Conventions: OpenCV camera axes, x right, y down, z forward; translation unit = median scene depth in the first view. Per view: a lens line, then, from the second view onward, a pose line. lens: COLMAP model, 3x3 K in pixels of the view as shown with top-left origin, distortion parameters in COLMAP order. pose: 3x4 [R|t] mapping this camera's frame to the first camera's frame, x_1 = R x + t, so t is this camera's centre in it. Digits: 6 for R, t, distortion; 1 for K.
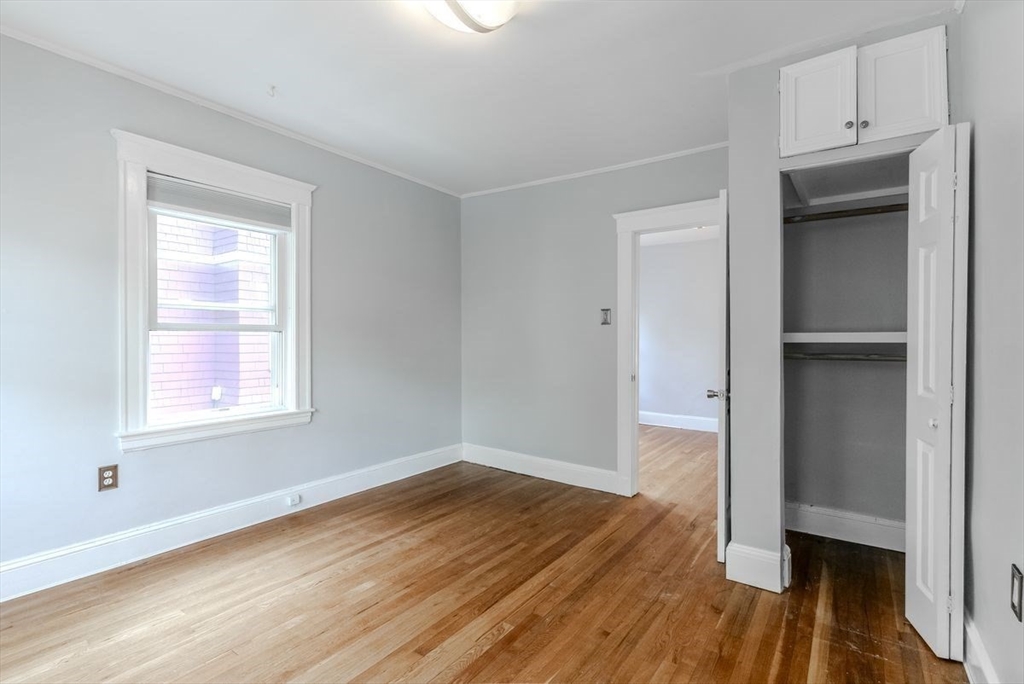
lens RADIAL K [[490.8, 0, 504.8], [0, 490.8, 340.6], [0, 0, 1]] dist [0.002782, 0.000556]
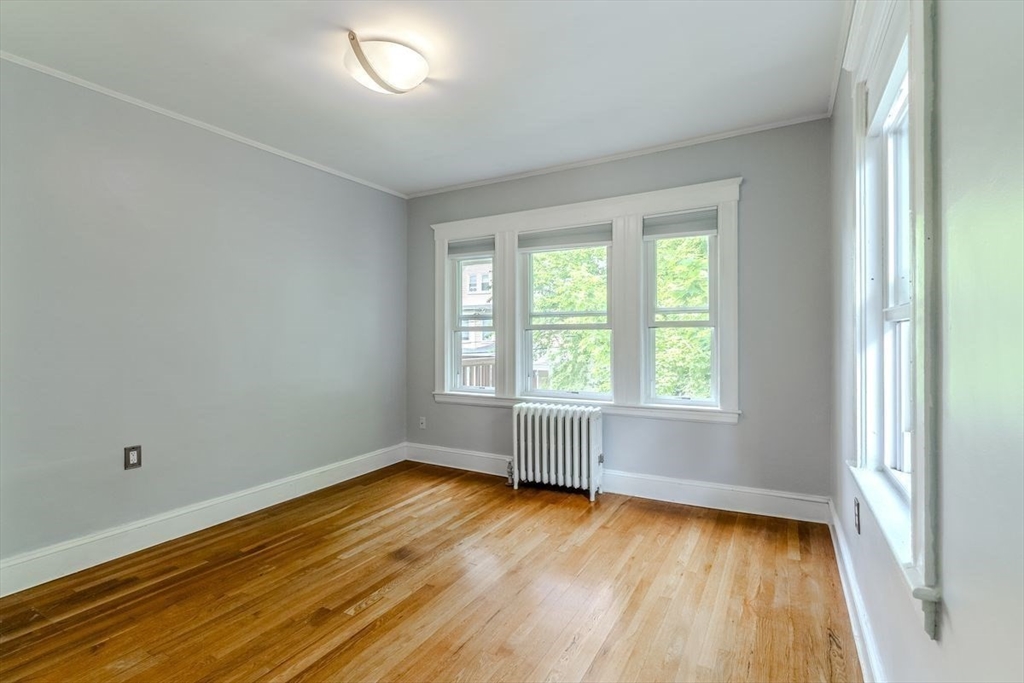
lens RADIAL K [[490.8, 0, 504.8], [0, 490.8, 340.1], [0, 0, 1]] dist [0.002782, 0.000556]
pose [[-0.995270, 0.004498, -0.097044, -0.223154], [0.003291, 0.999915, 0.012587, -0.008218], [0.097093, 0.012209, -0.995200, 2.068206]]
